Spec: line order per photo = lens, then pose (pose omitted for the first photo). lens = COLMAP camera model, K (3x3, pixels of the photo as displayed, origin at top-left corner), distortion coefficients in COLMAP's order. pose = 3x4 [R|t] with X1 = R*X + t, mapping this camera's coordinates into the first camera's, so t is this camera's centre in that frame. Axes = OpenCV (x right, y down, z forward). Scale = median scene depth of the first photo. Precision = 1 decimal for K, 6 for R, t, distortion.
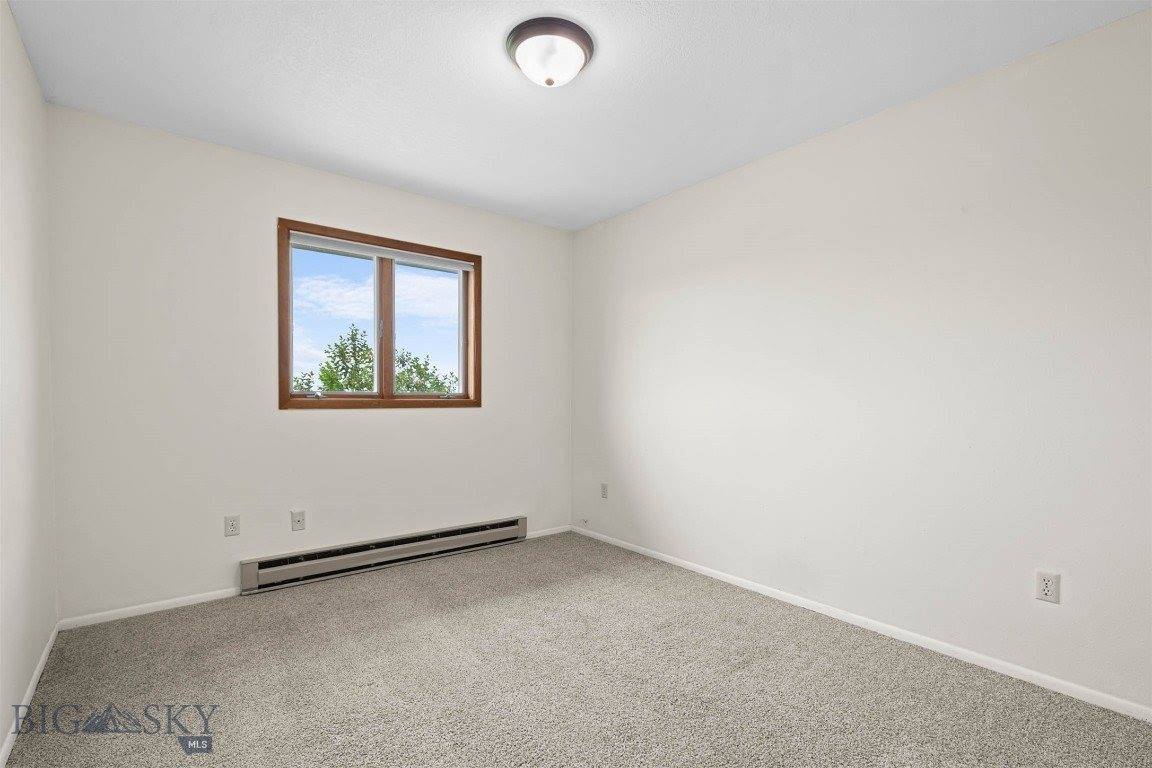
lens RADIAL K [[526.4, 0, 573.7], [0, 526.4, 395.1], [0, 0, 1]] dist [0.005620, -0.000184]
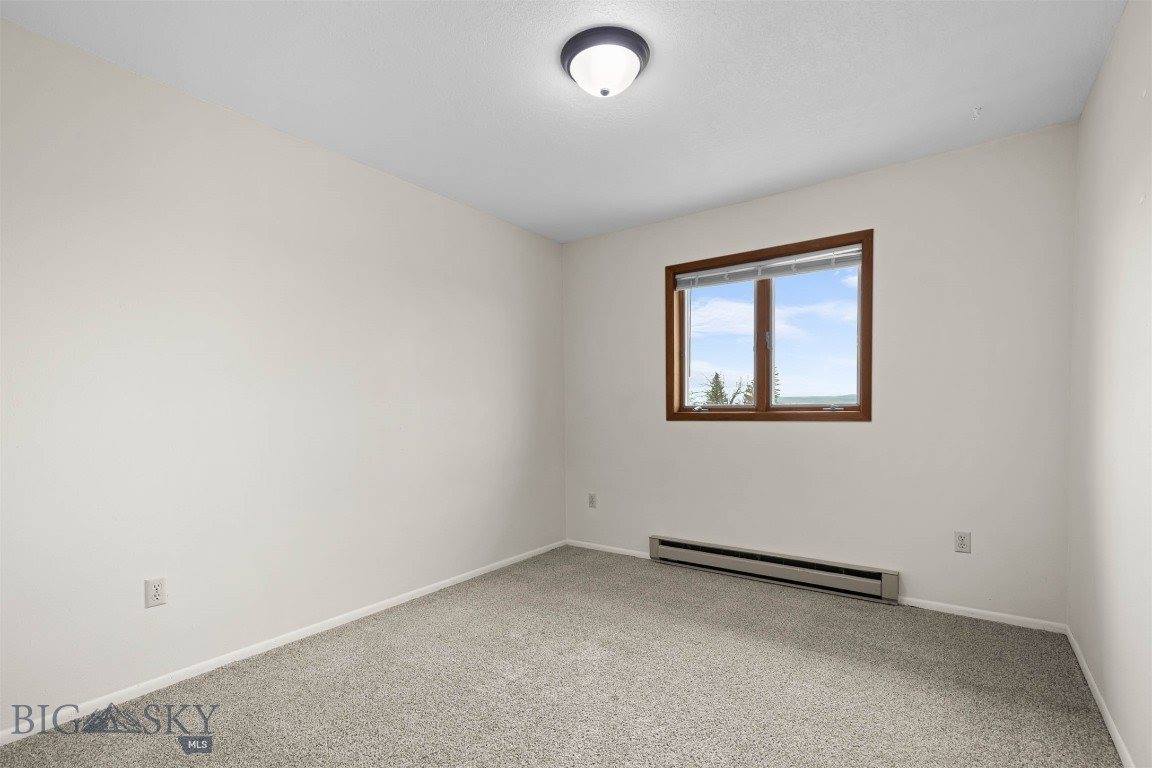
lens RADIAL K [[526.4, 0, 586.2], [0, 526.4, 407.8], [0, 0, 1]] dist [0.005620, -0.000184]
pose [[0.289311, -0.011462, -0.957167, 0.493498], [0.013772, 0.999875, -0.007811, 0.002896], [0.957136, -0.010922, 0.289432, 0.388178]]
